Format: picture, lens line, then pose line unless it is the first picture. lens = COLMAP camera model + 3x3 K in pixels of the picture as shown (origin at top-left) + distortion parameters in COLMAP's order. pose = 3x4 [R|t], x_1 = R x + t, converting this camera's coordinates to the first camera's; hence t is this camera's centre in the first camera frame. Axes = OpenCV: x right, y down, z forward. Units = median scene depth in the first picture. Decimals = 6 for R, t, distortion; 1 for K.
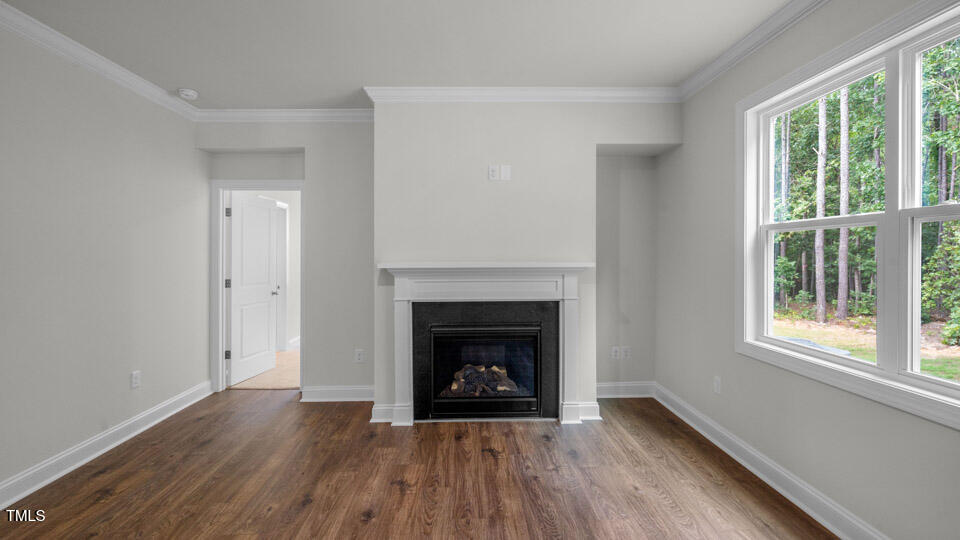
lens RADIAL K [[415.5, 0, 476.2], [0, 415.5, 265.7], [0, 0, 1]] dist [-0.001376, 0.000025]
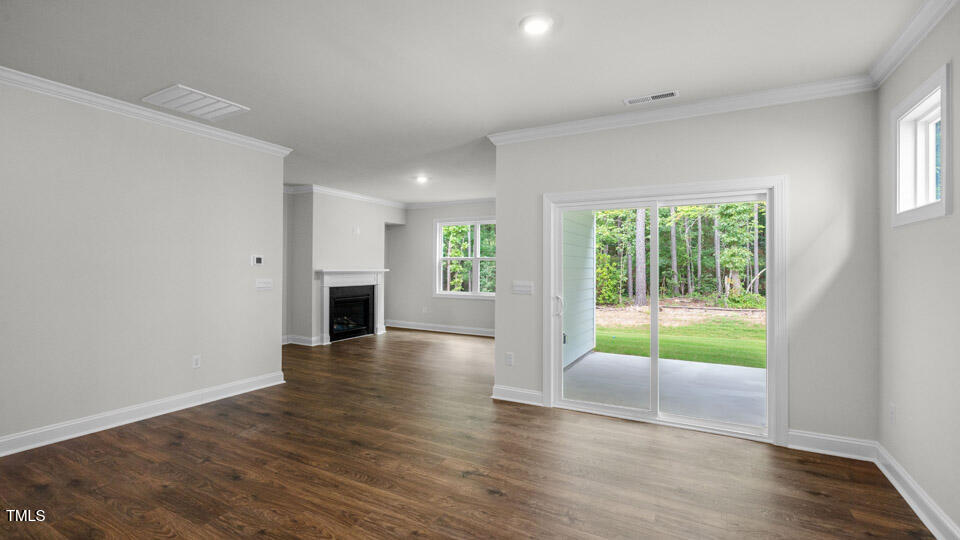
lens RADIAL K [[415.5, 0, 476.2], [0, 415.5, 265.7], [0, 0, 1]] dist [-0.001376, 0.000025]
pose [[0.528383, 0.019368, 0.848785, -1.555854], [-0.003517, 0.999781, -0.020624, 0.018947], [-0.848999, 0.007913, 0.528336, -0.783044]]
